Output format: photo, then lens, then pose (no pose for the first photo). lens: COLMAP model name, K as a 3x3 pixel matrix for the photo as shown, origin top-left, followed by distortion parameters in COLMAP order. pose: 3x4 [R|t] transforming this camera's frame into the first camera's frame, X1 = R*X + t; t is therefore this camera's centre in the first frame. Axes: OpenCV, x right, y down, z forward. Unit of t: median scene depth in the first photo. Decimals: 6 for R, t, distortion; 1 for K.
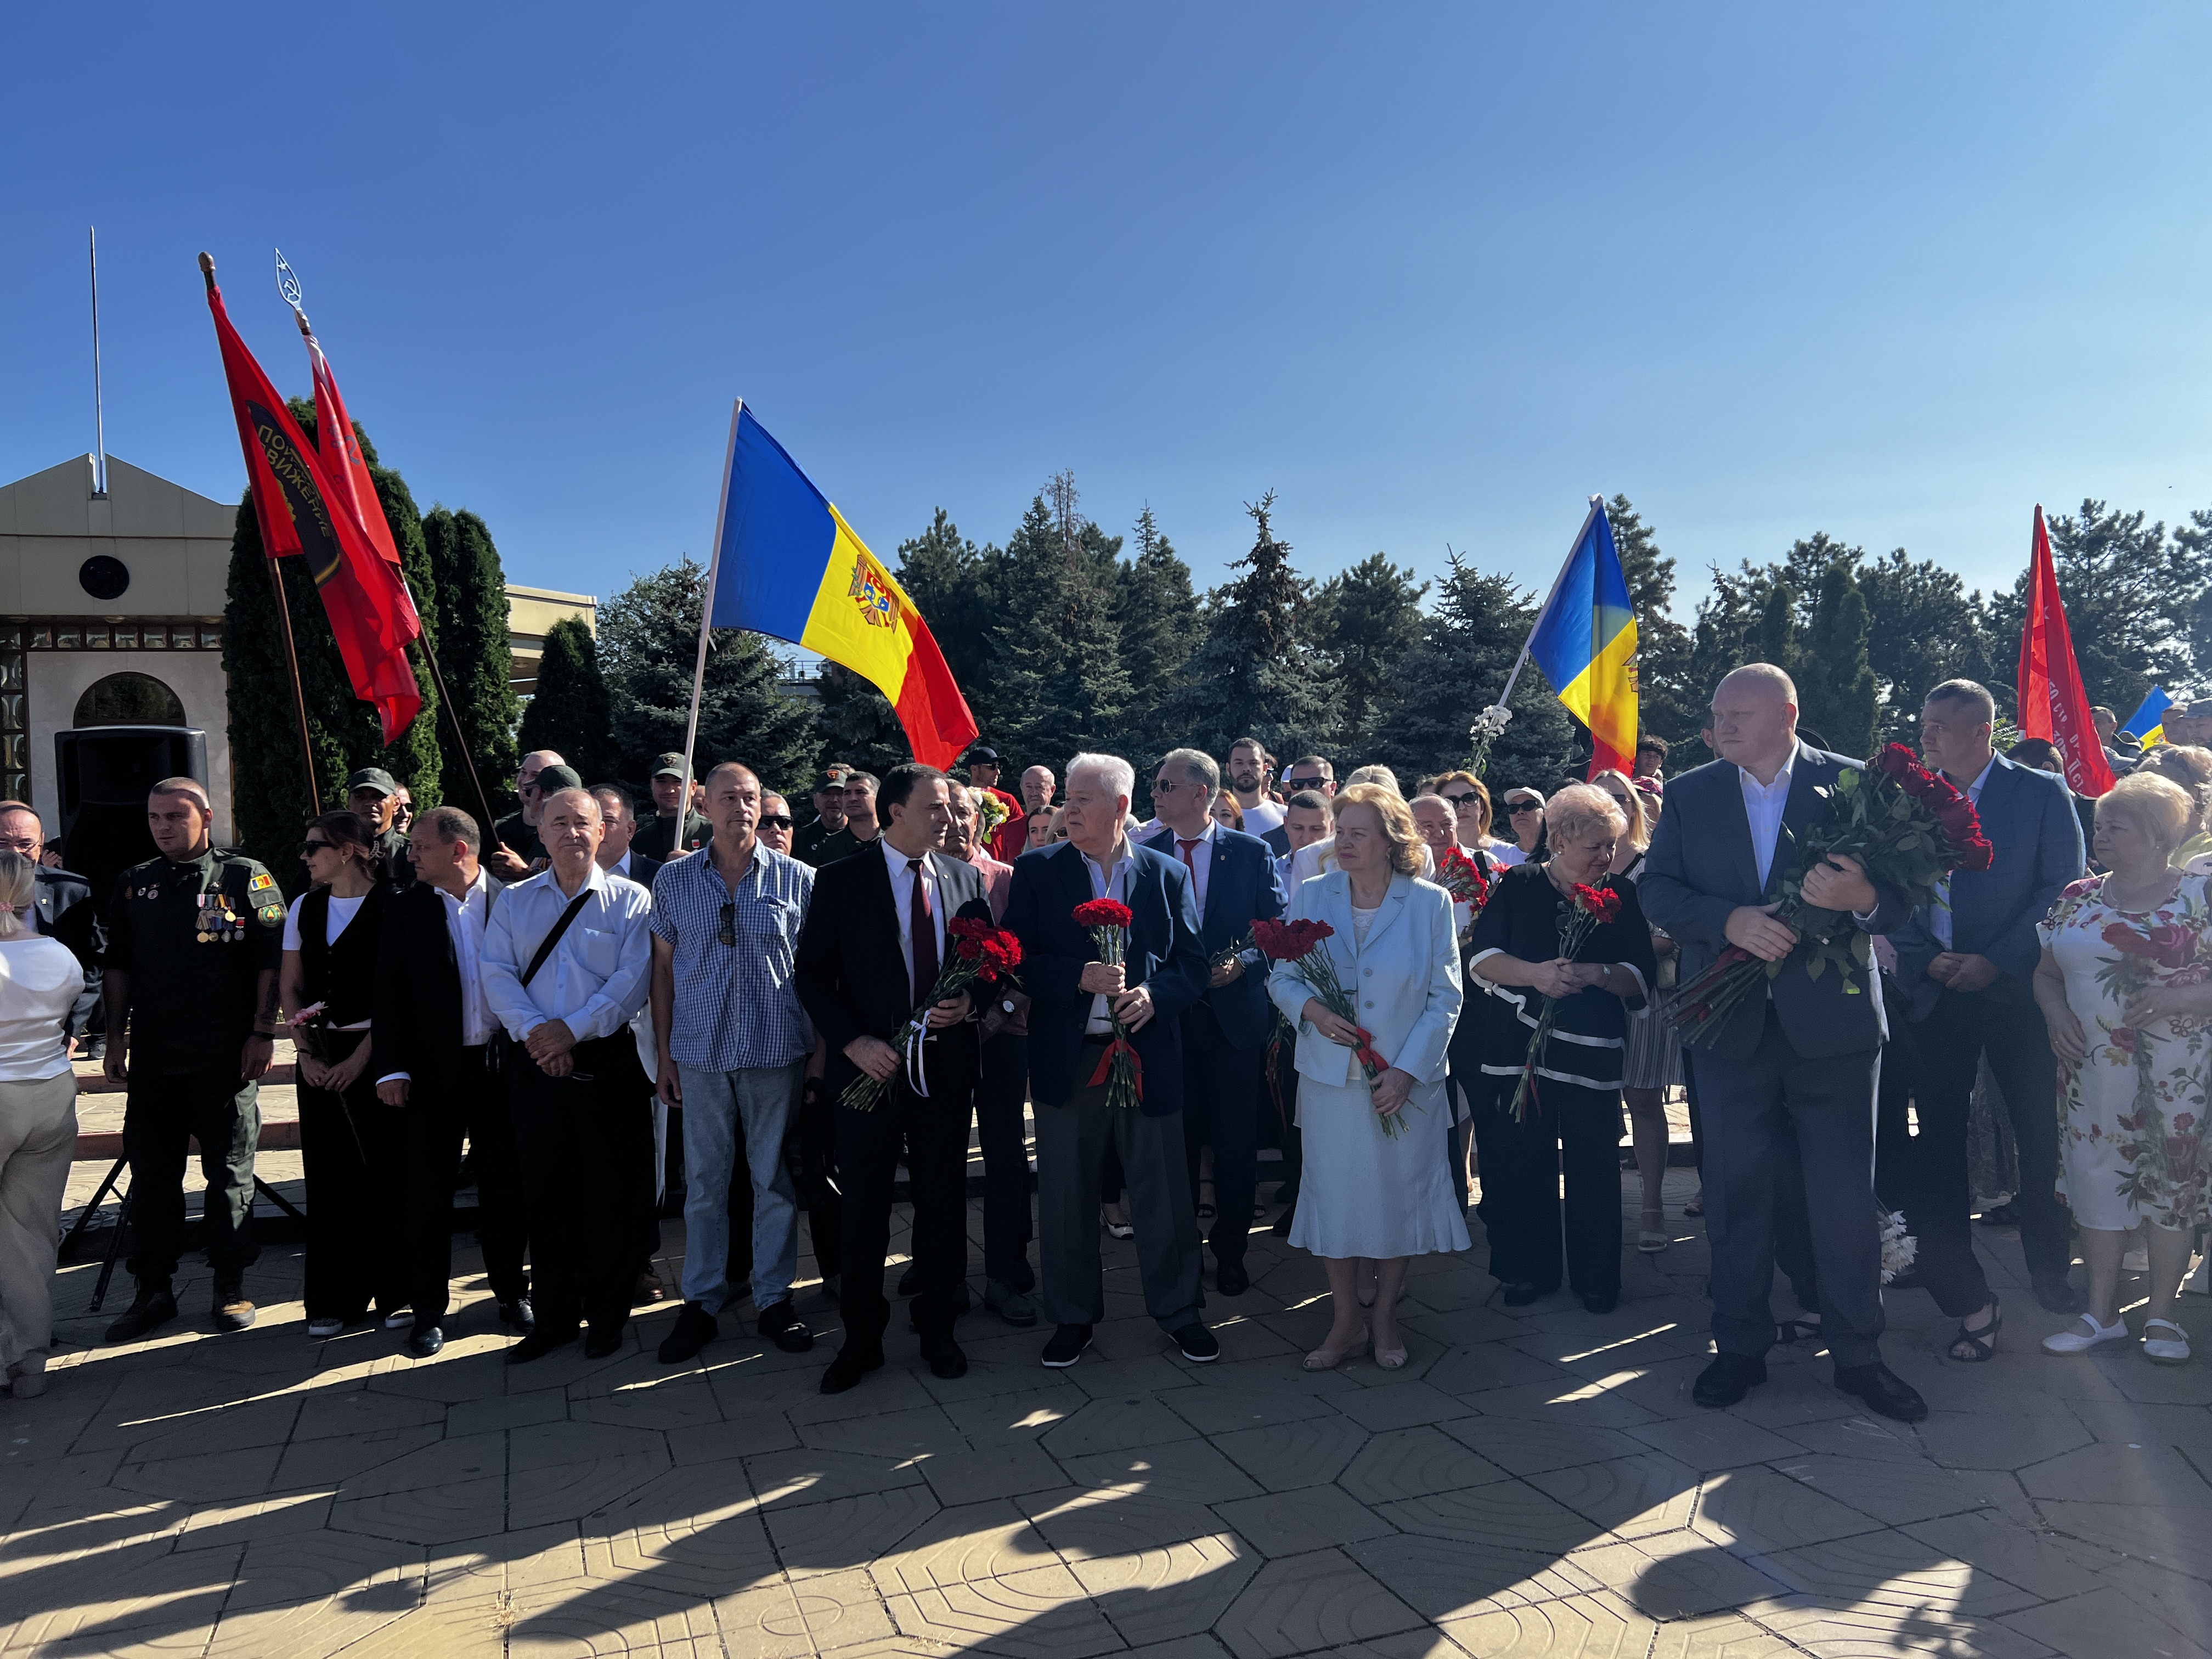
lens RADIAL K [[1666.7, 0, 1100.9], [0, 1666.7, 833.1], [0, 0, 1]] dist [0.071925, -0.081650]
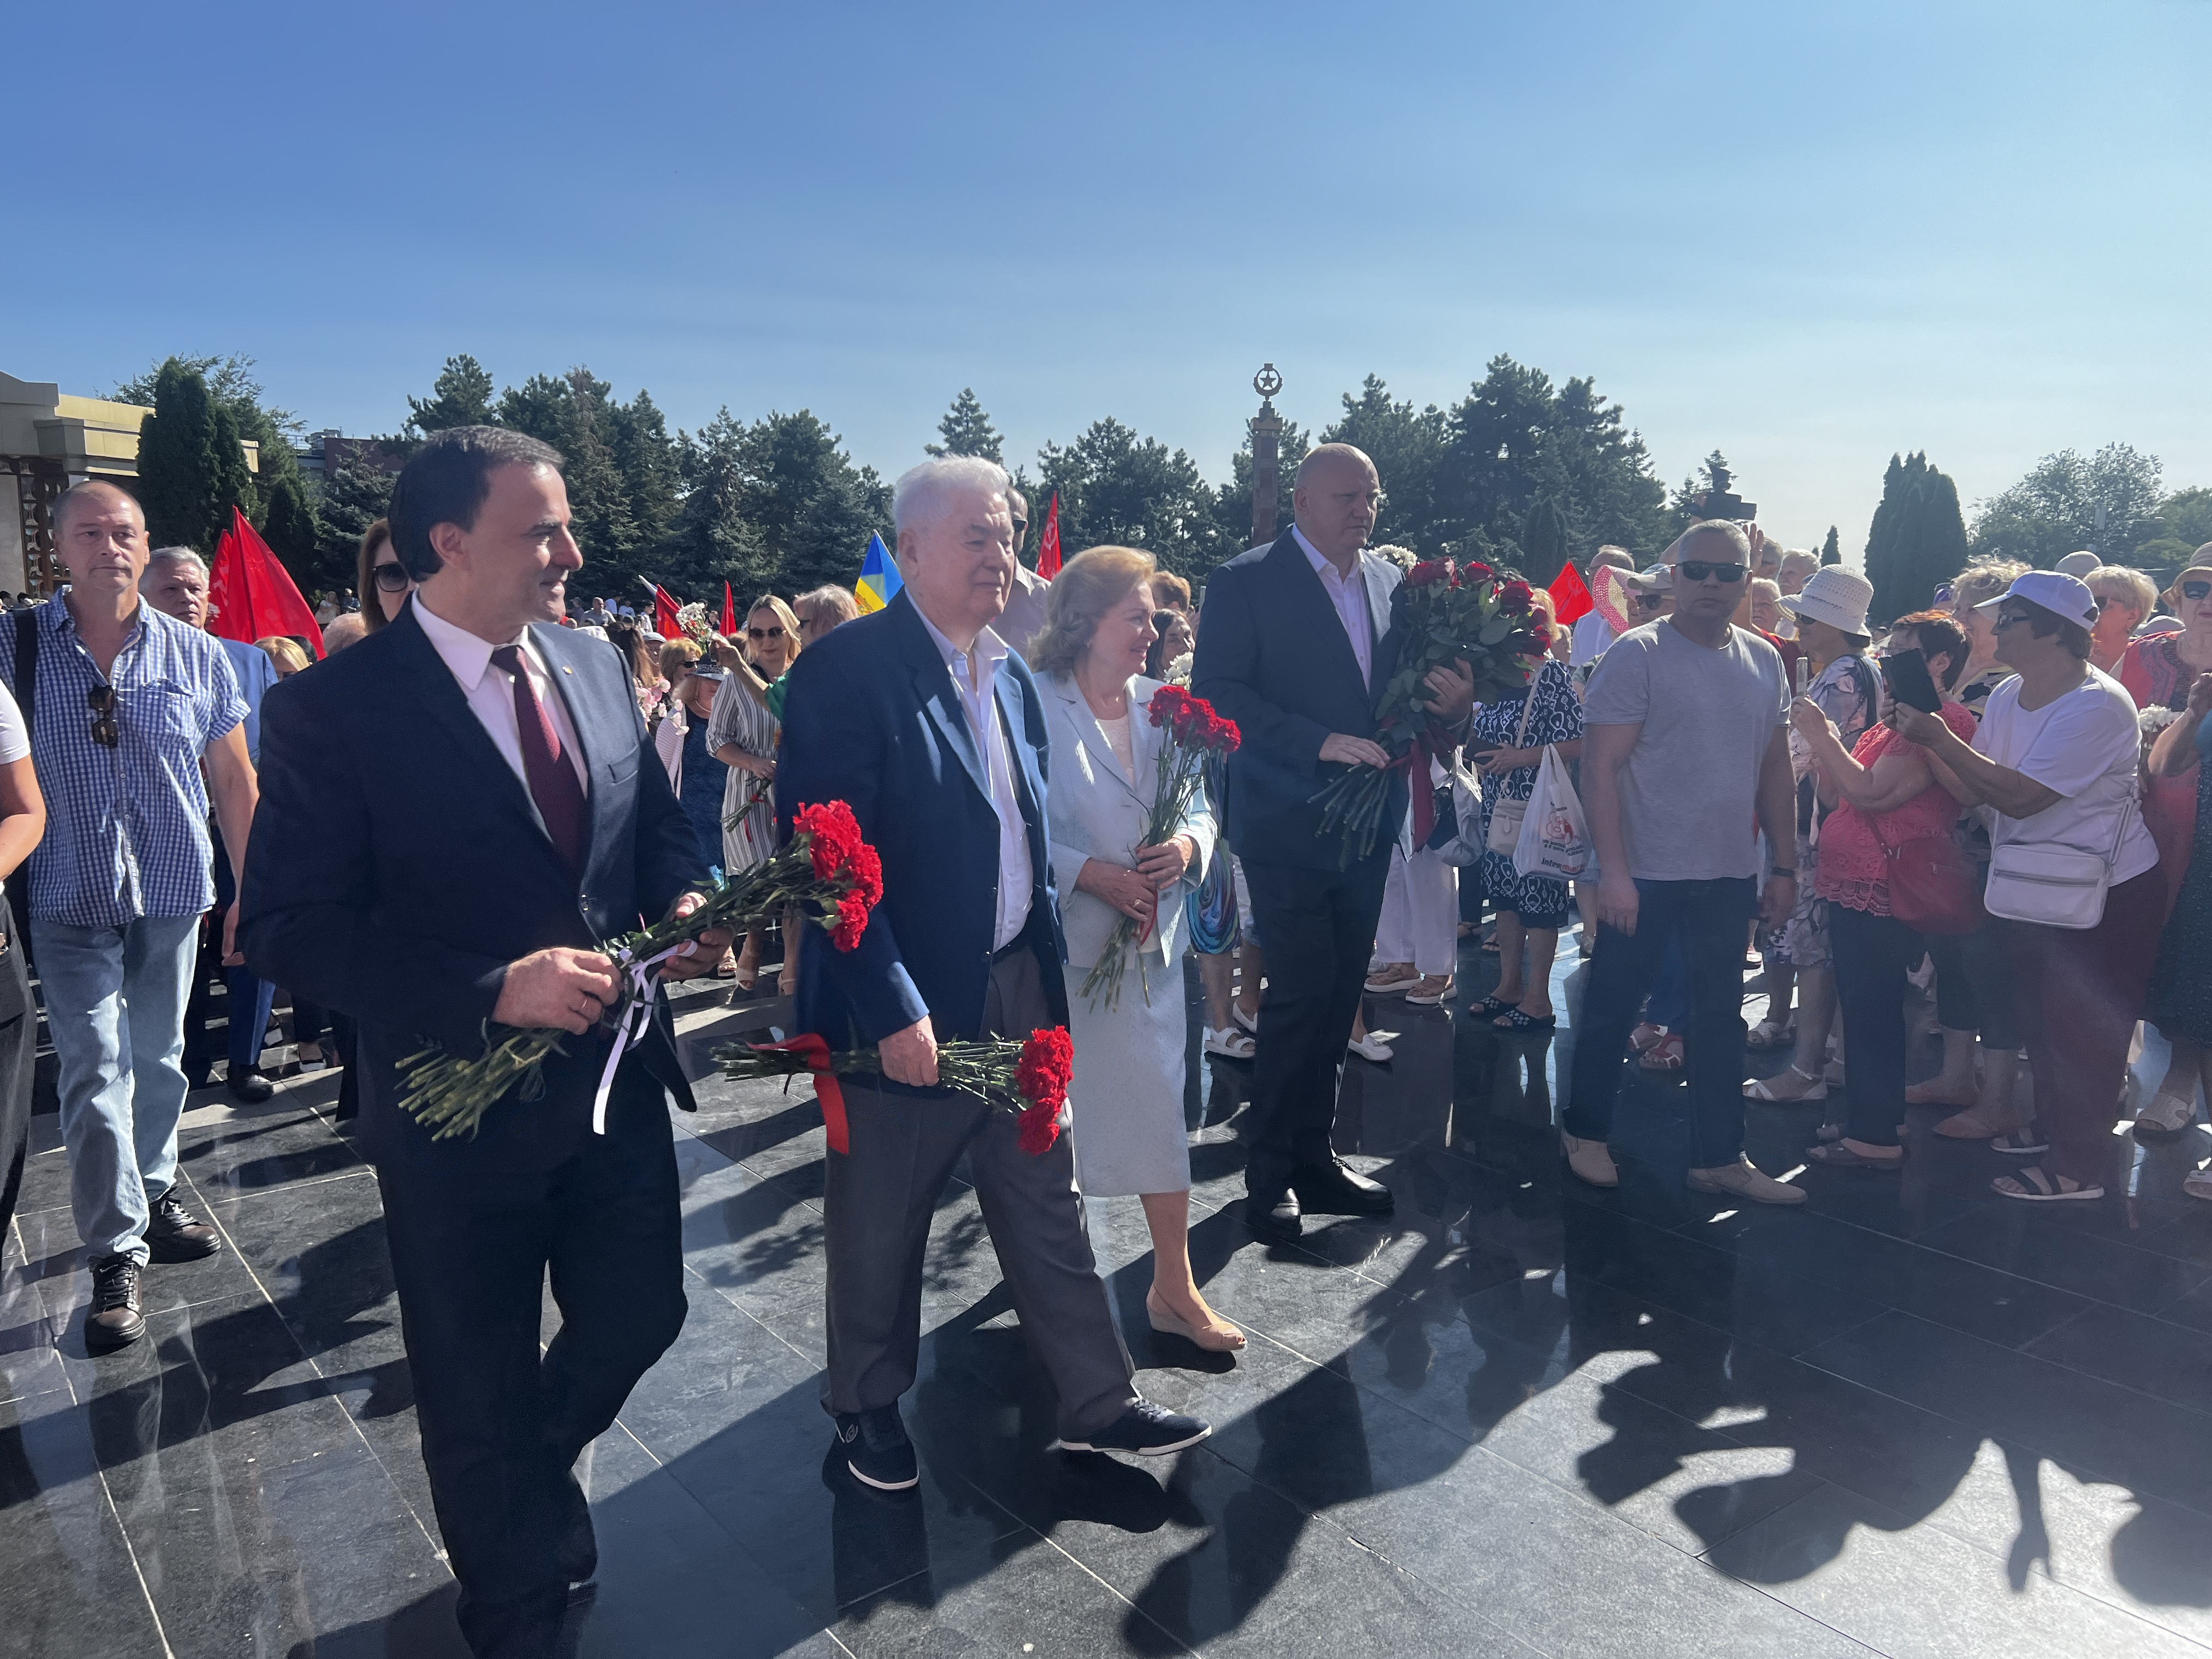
lens RADIAL K [[1666.7, 0, 1090.3], [0, 1666.7, 835.2], [0, 0, 1]] dist [0.071925, -0.081650]
pose [[0.951465, -0.007620, 0.307664, -0.041283], [-0.034852, 0.990595, 0.132316, -0.012937], [-0.305778, -0.136617, 0.942250, -0.458776]]
